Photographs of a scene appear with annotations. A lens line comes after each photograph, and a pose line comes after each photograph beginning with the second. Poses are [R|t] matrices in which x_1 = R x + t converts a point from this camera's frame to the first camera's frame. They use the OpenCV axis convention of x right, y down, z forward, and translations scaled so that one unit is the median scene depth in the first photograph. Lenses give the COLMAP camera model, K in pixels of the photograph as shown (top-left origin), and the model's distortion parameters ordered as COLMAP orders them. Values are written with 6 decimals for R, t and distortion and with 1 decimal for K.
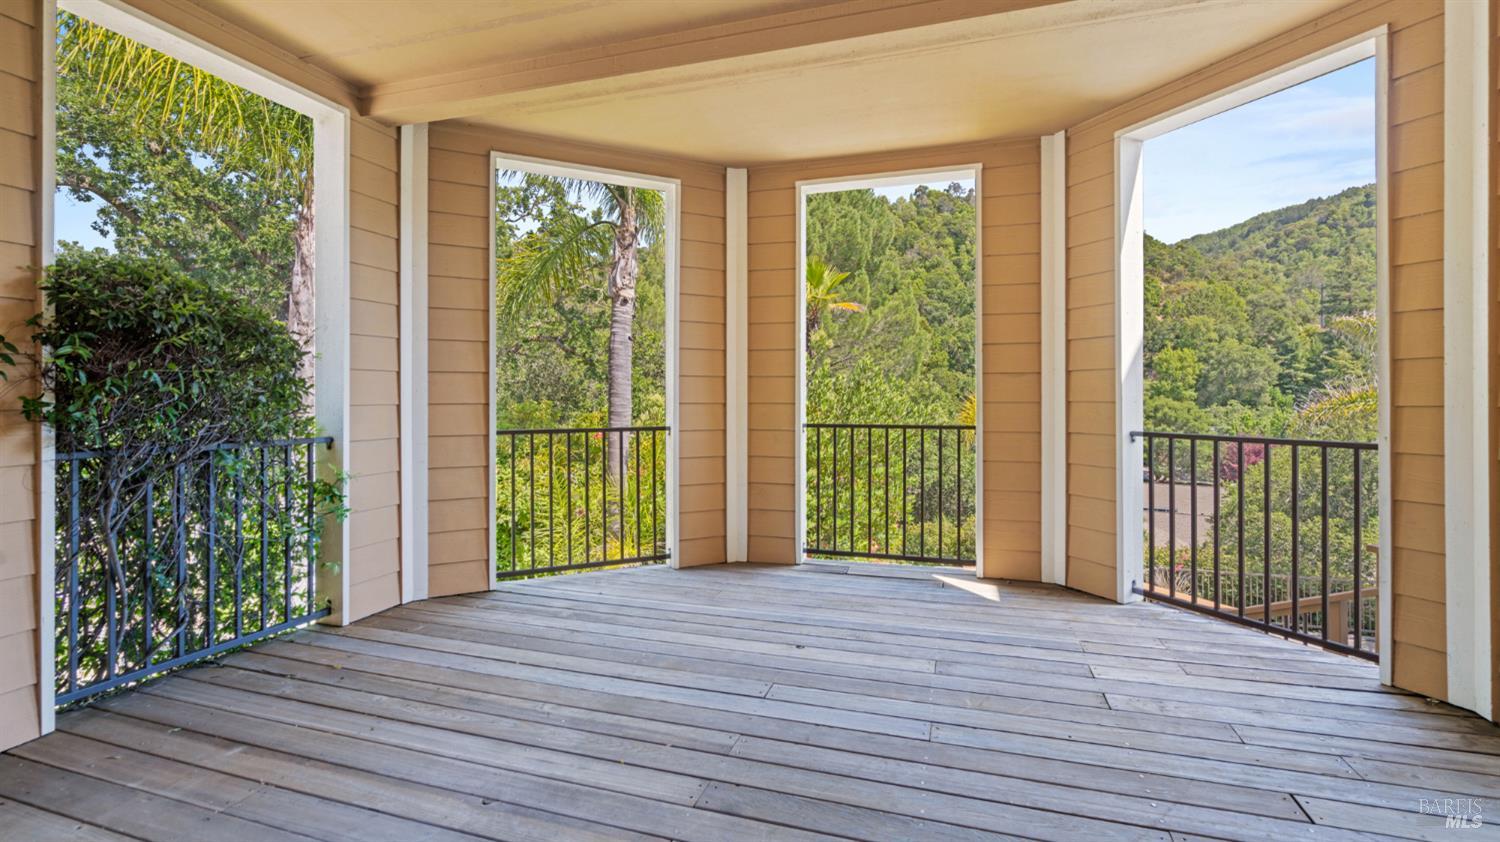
lens RADIAL K [[686.6, 0, 726.9], [0, 686.6, 399.5], [0, 0, 1]] dist [-0.048757, 0.016243]
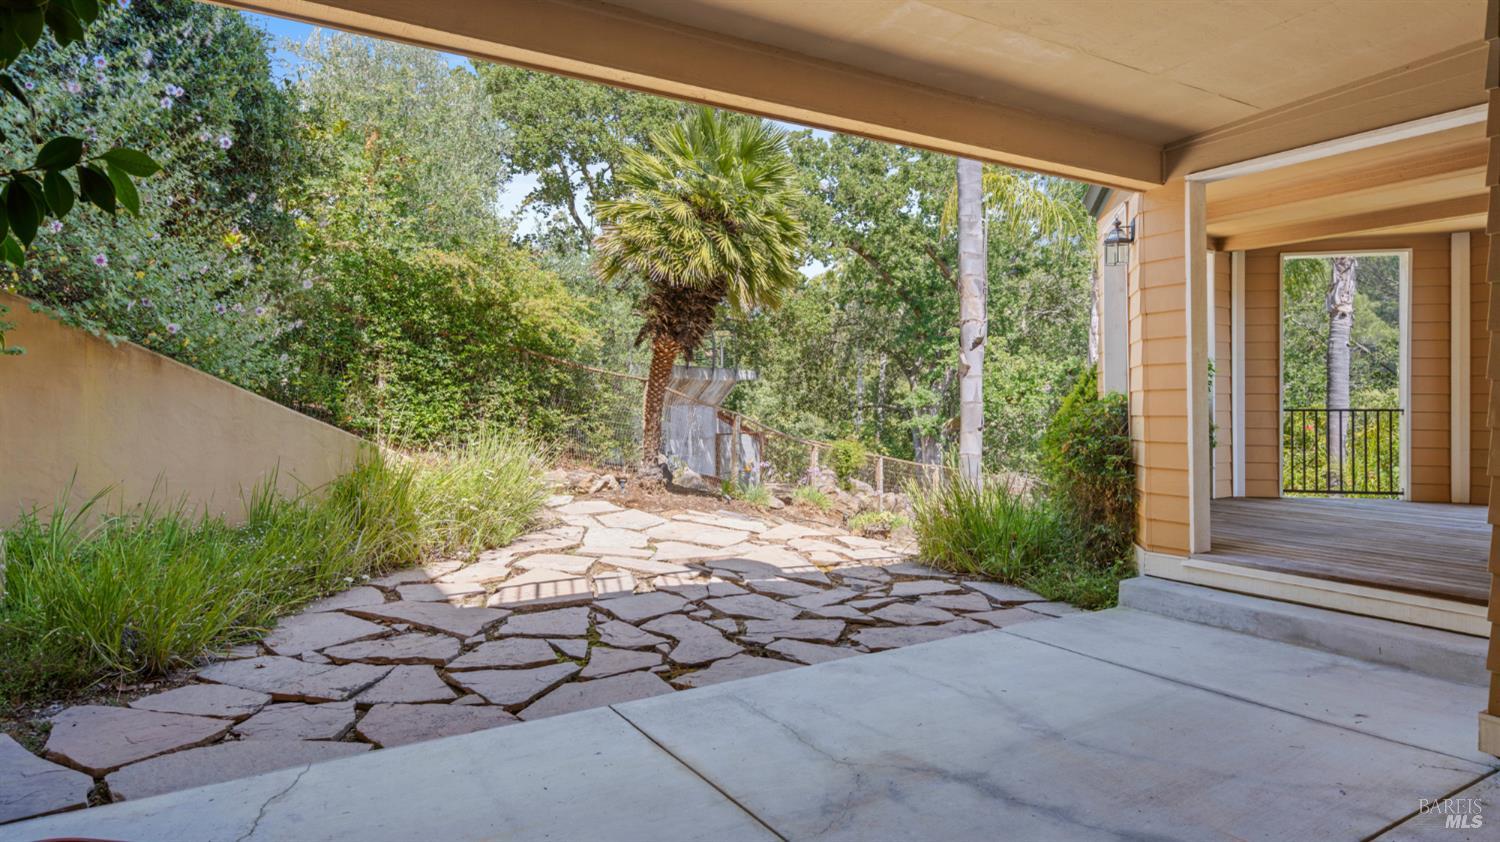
lens RADIAL K [[849.4, 0, 746.9], [0, 849.4, 416.6], [0, 0, 1]] dist [0.001794, 0.002319]
pose [[0.771286, 0.004068, -0.636475, -0.003318], [0.001618, 0.999964, 0.008352, 0.037134], [0.636486, -0.007472, 0.771252, -1.339620]]
